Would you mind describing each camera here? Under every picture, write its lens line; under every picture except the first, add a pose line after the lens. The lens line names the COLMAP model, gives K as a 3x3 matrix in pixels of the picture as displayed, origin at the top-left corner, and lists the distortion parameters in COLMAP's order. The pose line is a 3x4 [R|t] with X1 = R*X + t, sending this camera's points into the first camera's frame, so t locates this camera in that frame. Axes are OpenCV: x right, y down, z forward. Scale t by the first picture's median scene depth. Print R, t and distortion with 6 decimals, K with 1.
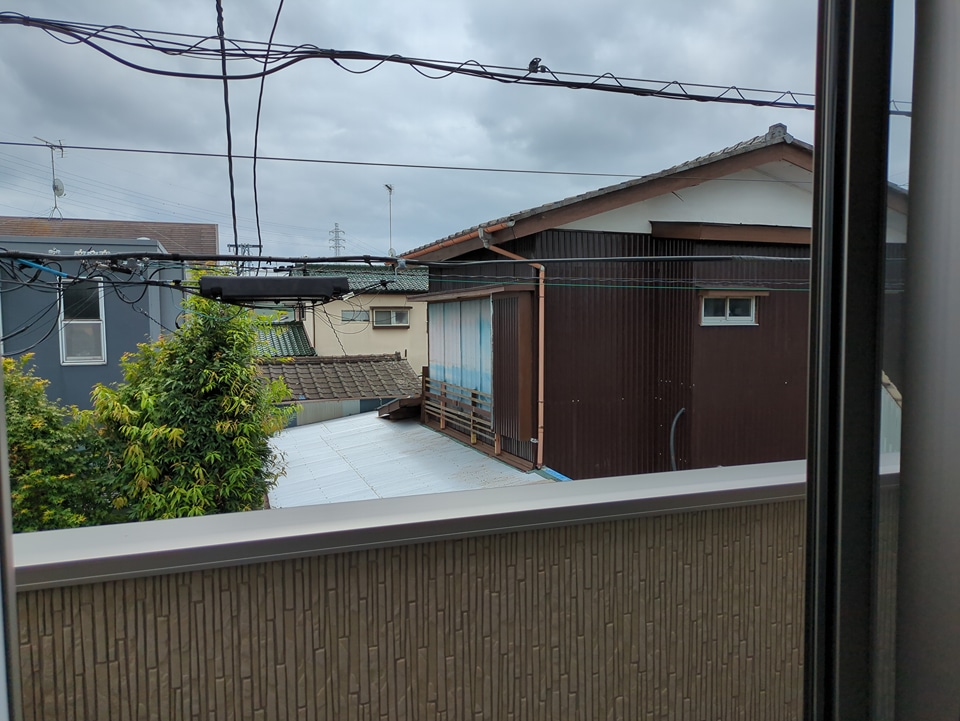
lens RADIAL K [[722.0, 0, 461.3], [0, 722.0, 370.7], [0, 0, 1]] dist [0.040743, -0.031685]
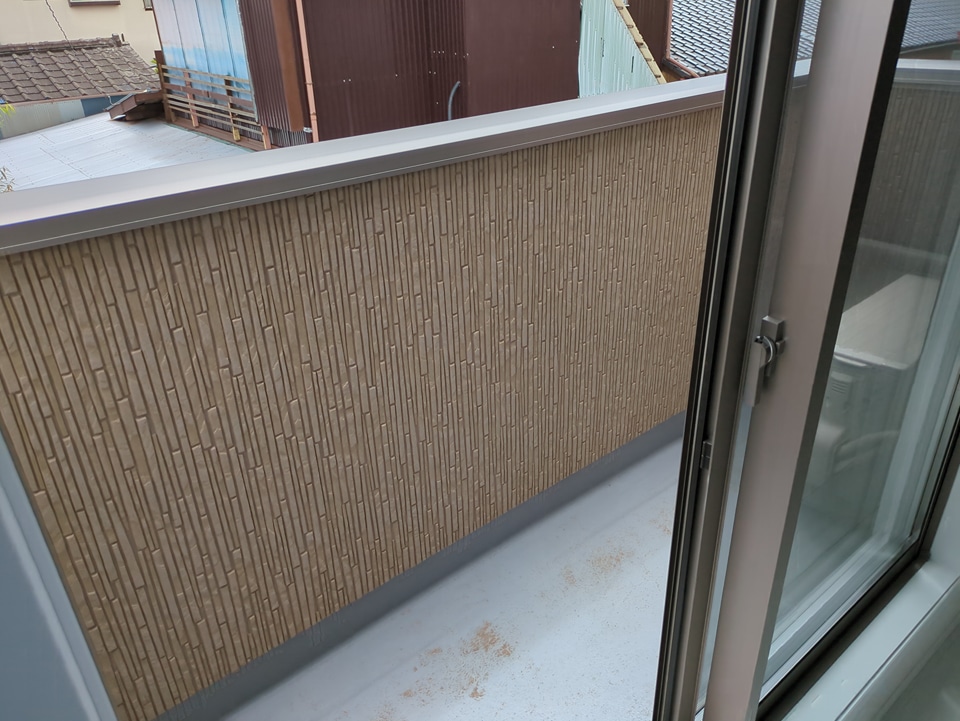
lens RADIAL K [[722.0, 0, 485.4], [0, 722.0, 362.4], [0, 0, 1]] dist [0.040743, -0.031685]
pose [[0.937462, -0.178078, 0.299088, -0.089580], [0.047574, 0.916715, 0.396699, 0.063796], [-0.344822, -0.357662, 0.867857, 0.052173]]
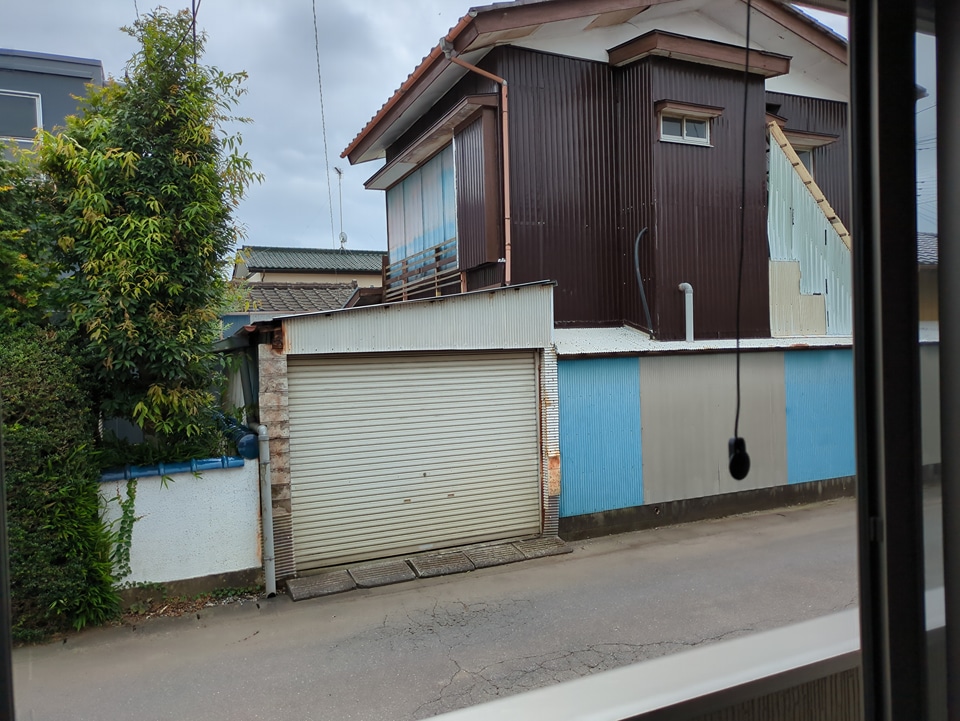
lens RADIAL K [[722.0, 0, 488.4], [0, 722.0, 368.1], [0, 0, 1]] dist [0.040743, -0.031685]
pose [[0.994270, -0.024905, 0.103953, -0.130097], [0.029762, 0.998524, -0.045433, 1.542427], [-0.102669, 0.048266, 0.993544, 0.103974]]
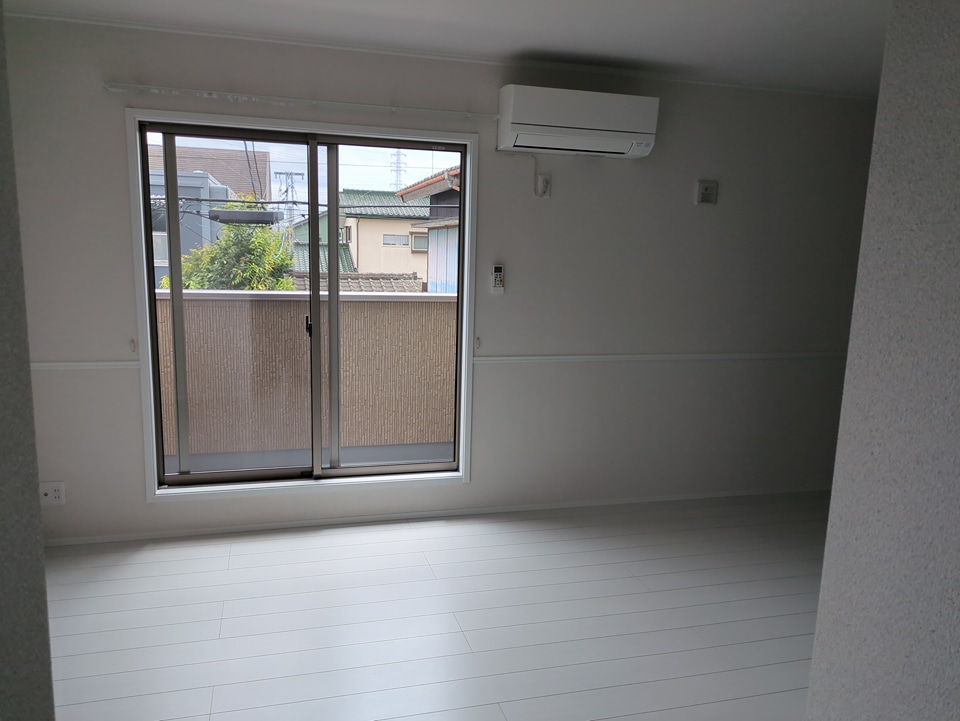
lens RADIAL K [[722.0, 0, 459.0], [0, 722.0, 380.2], [0, 0, 1]] dist [0.040743, -0.031685]
pose [[0.995706, 0.051436, -0.076971, 0.861107], [-0.042641, 0.992811, 0.111839, 0.150635], [0.082170, -0.108076, 0.990741, -1.699936]]
